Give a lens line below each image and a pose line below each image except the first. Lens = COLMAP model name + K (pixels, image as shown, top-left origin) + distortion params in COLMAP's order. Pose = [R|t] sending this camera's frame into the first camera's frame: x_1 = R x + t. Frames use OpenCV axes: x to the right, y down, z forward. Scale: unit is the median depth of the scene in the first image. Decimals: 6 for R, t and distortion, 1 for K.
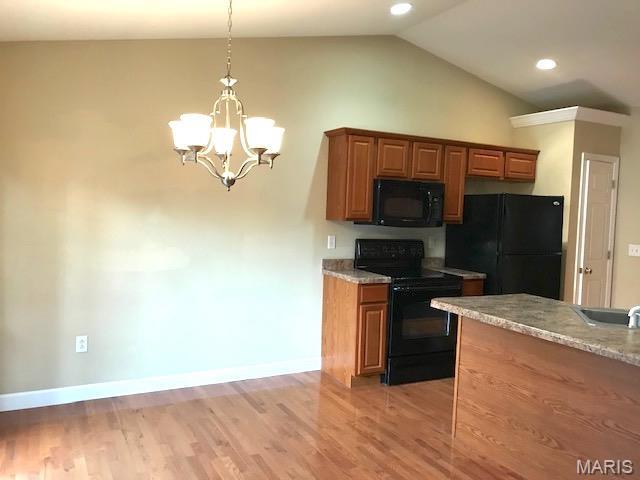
lens RADIAL K [[522.7, 0, 319.7], [0, 522.7, 230.9], [0, 0, 1]] dist [0.023731, -0.004912]
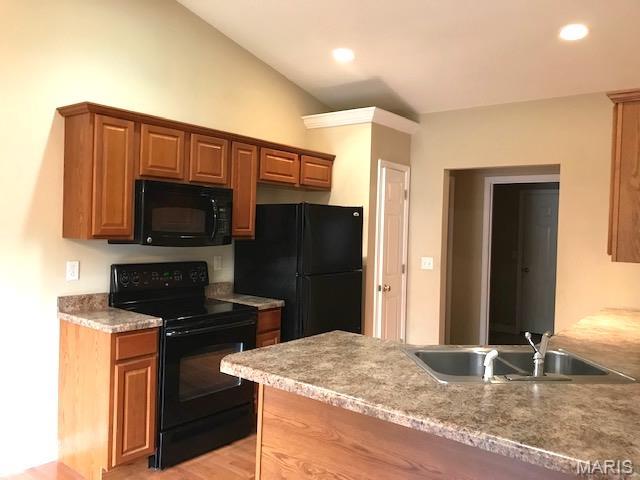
lens RADIAL K [[522.7, 0, 319.7], [0, 522.7, 230.9], [0, 0, 1]] dist [0.023731, -0.004912]
pose [[0.917206, -0.013096, 0.398199, 0.045689], [0.022011, 0.999599, -0.017823, -0.011179], [-0.397805, 0.025112, 0.917126, 0.232811]]
